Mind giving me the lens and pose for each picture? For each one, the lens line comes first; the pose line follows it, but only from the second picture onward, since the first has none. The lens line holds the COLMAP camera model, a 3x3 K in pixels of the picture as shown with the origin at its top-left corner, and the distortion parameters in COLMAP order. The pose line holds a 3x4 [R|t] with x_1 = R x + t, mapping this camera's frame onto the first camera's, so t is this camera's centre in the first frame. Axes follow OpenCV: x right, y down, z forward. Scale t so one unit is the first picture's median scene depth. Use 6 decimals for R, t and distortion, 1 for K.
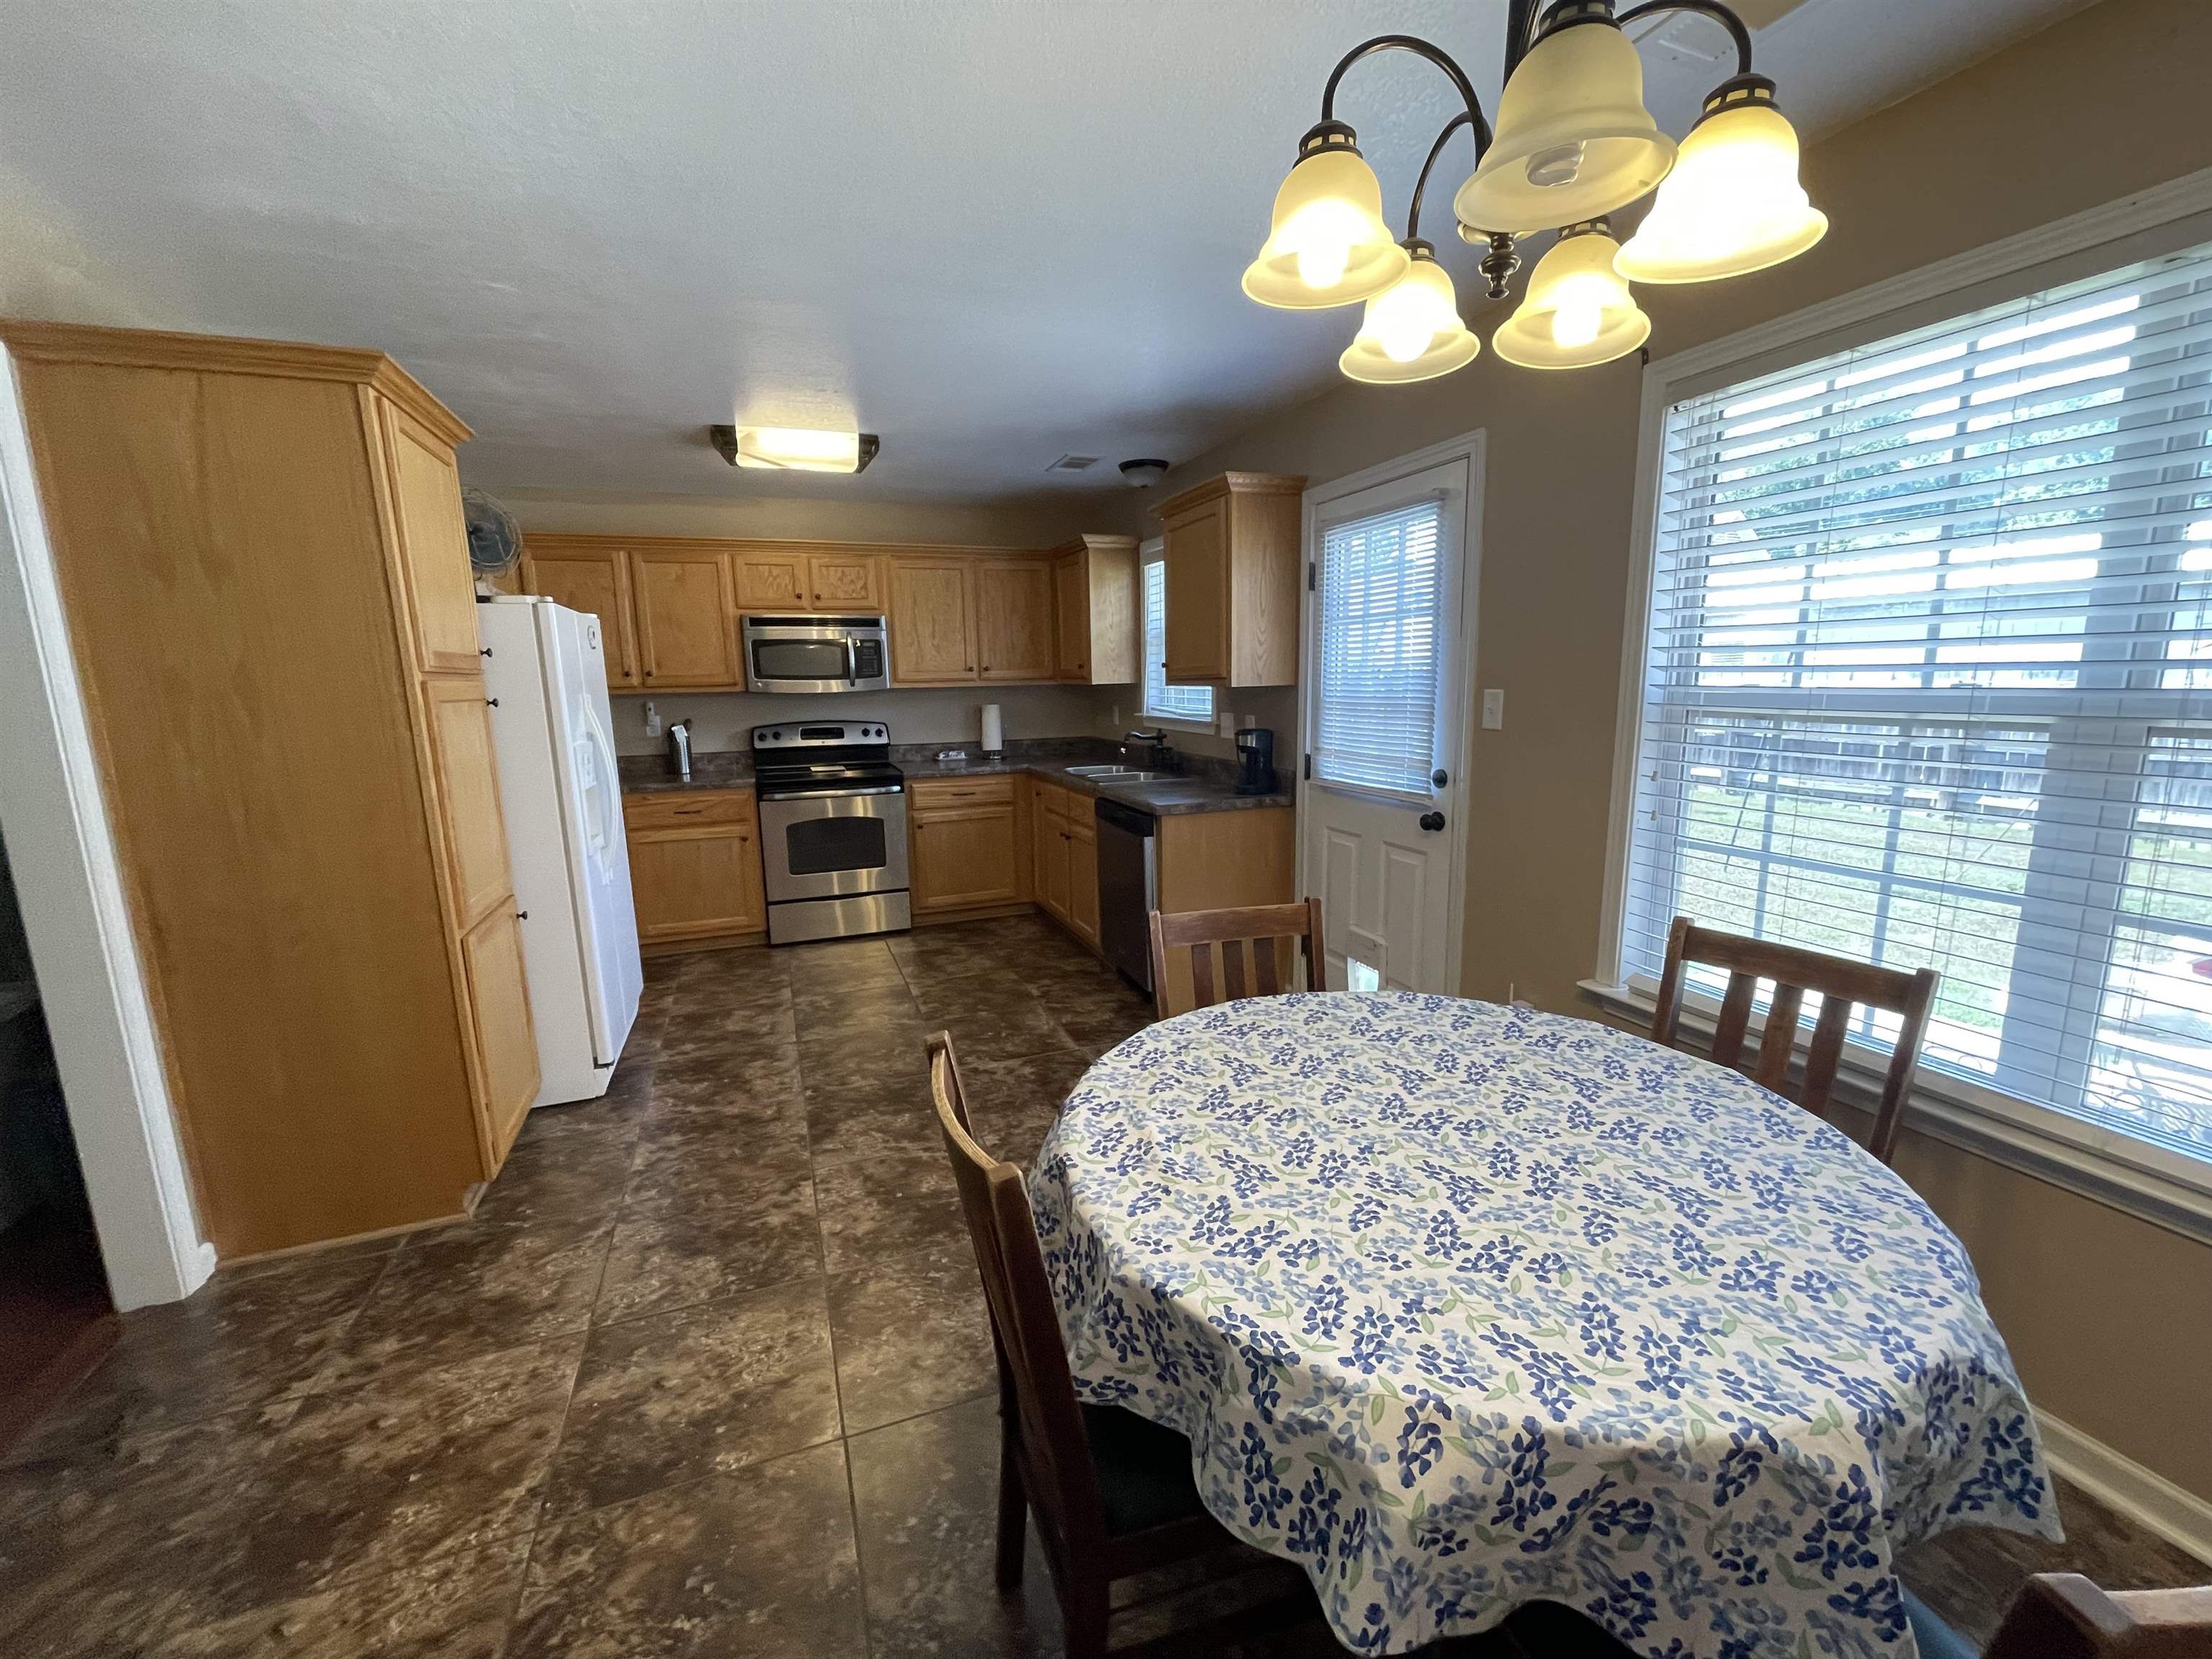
lens RADIAL K [[886.6, 0, 1106.4], [0, 886.6, 842.1], [0, 0, 1]] dist [-0.004850, 0.000193]
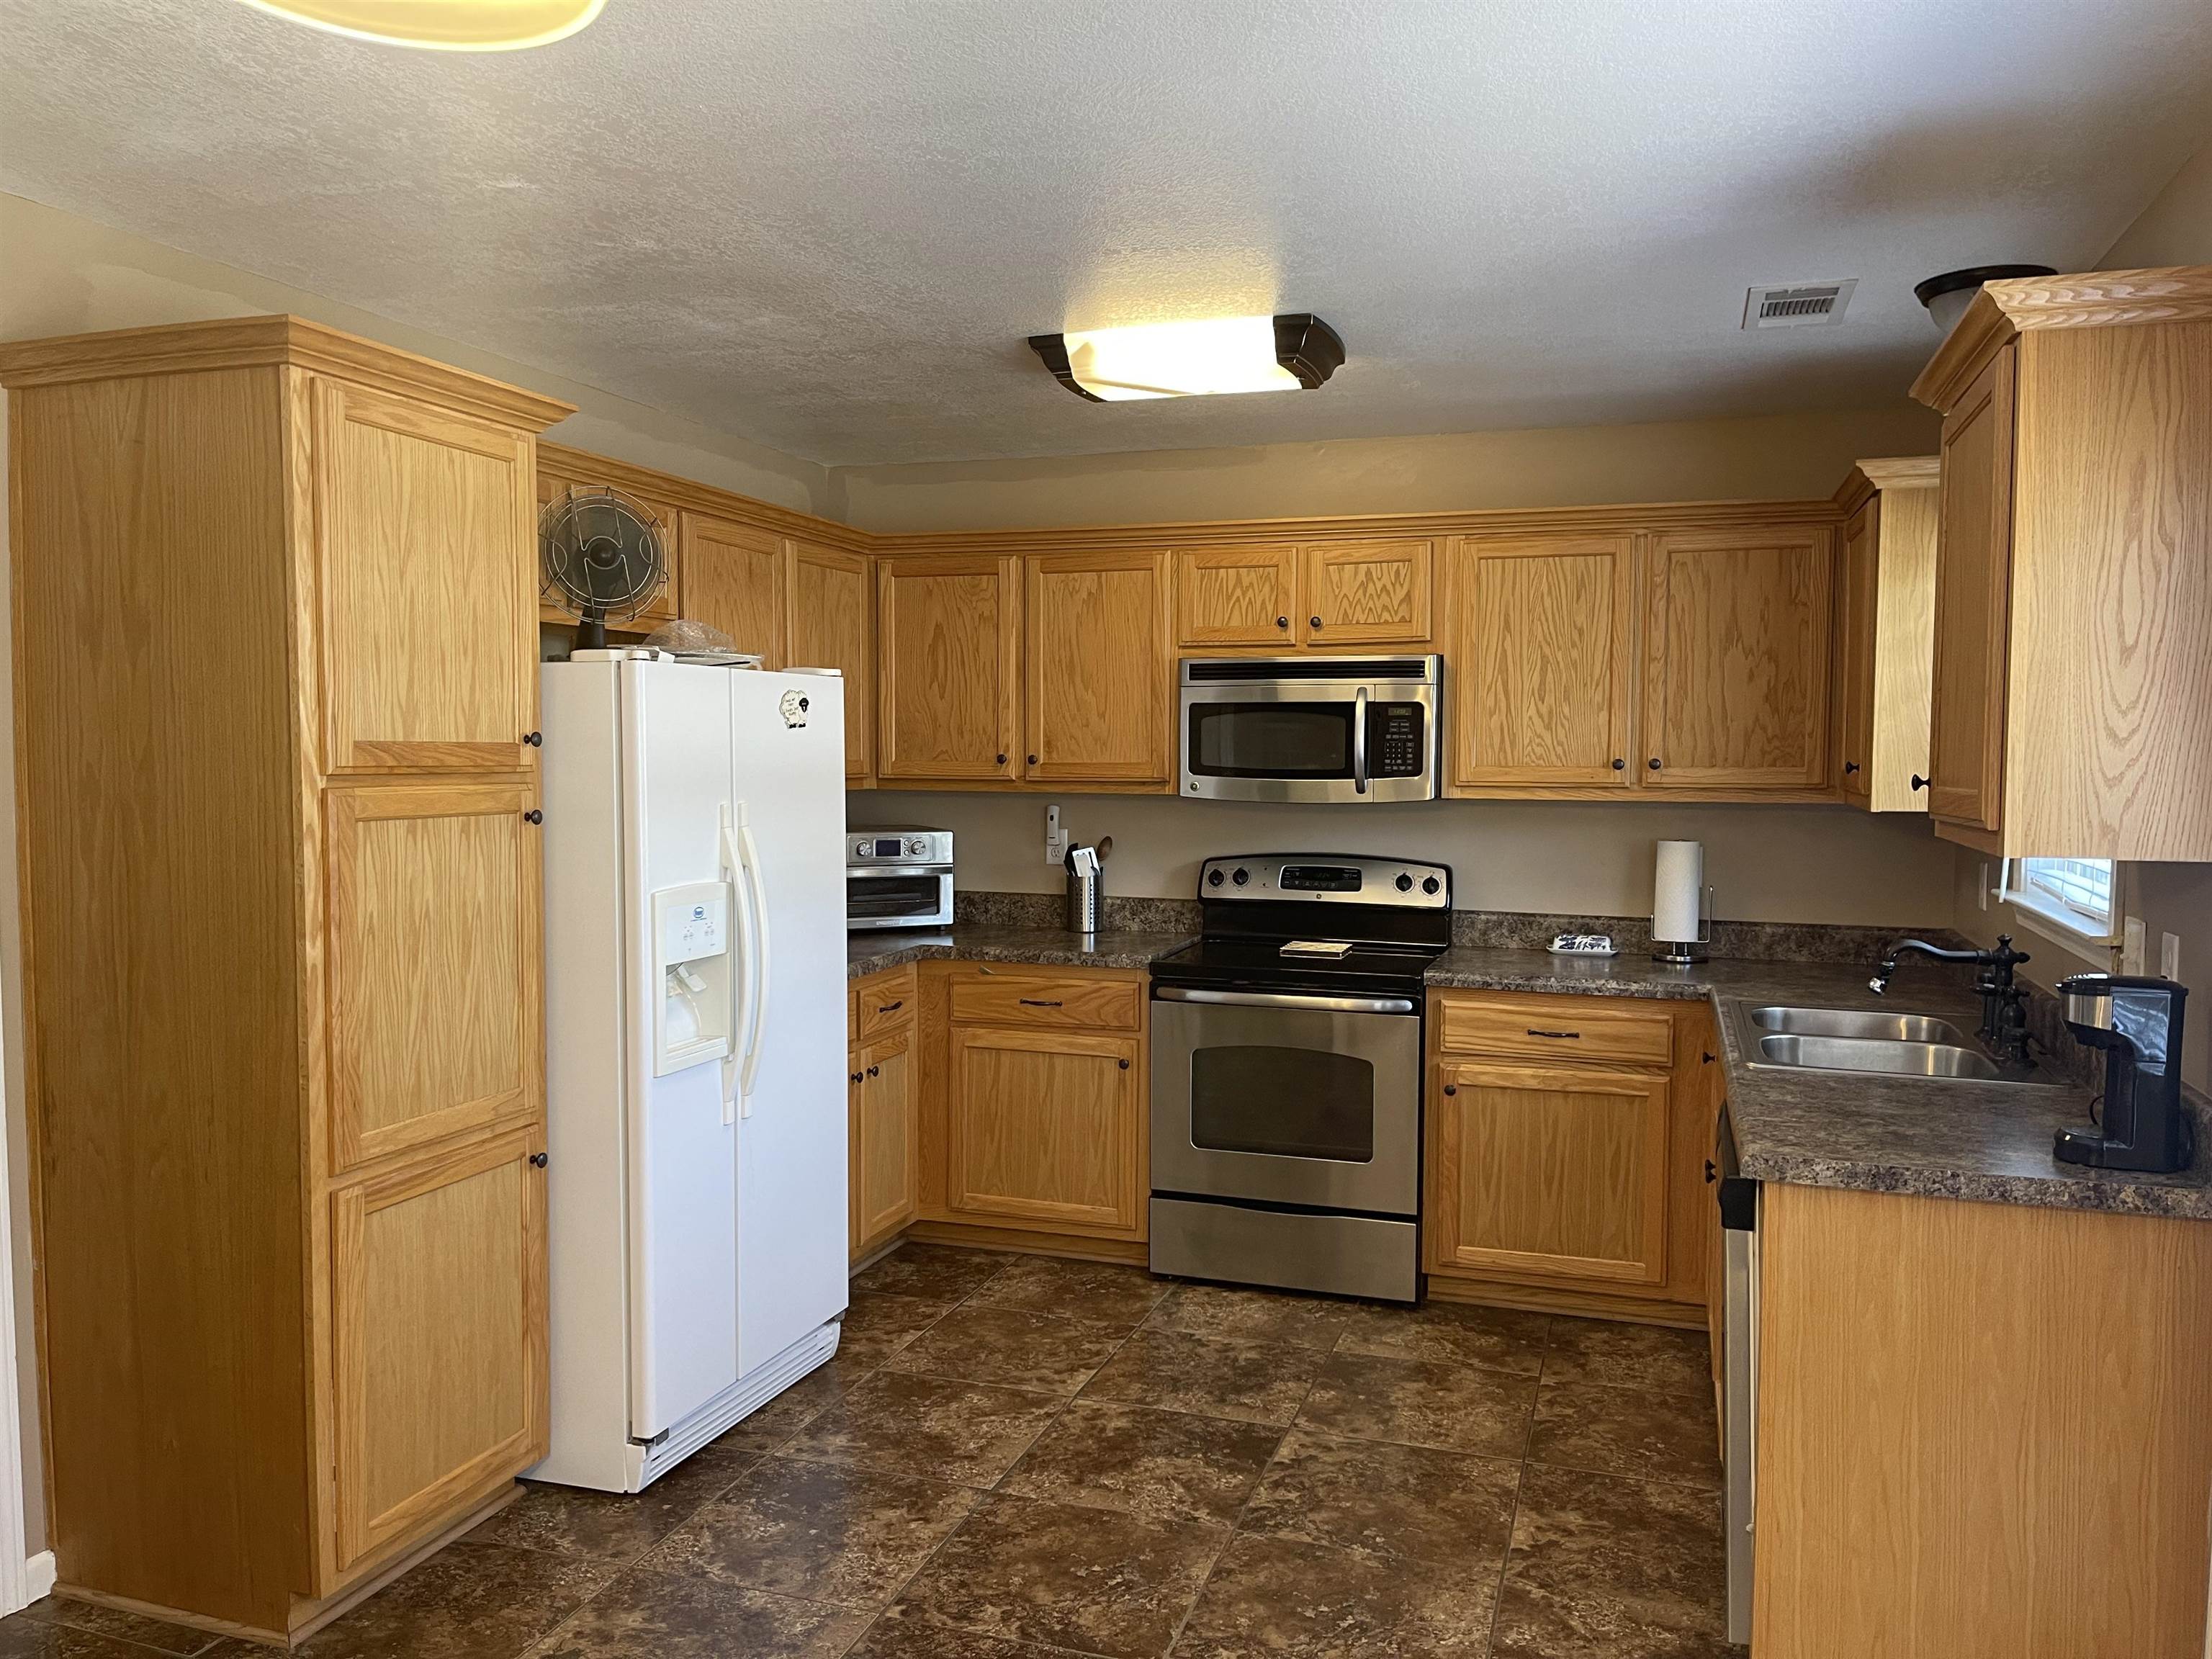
lens RADIAL K [[1669.0, 0, 1111.6], [0, 1669.0, 846.9], [0, 0, 1]] dist [0.050553, -0.015103]
pose [[0.771840, 0.062238, -0.632764, 0.216906], [-0.137237, 0.988046, -0.070218, -0.060658], [0.620830, 0.141035, 0.771155, 0.184709]]
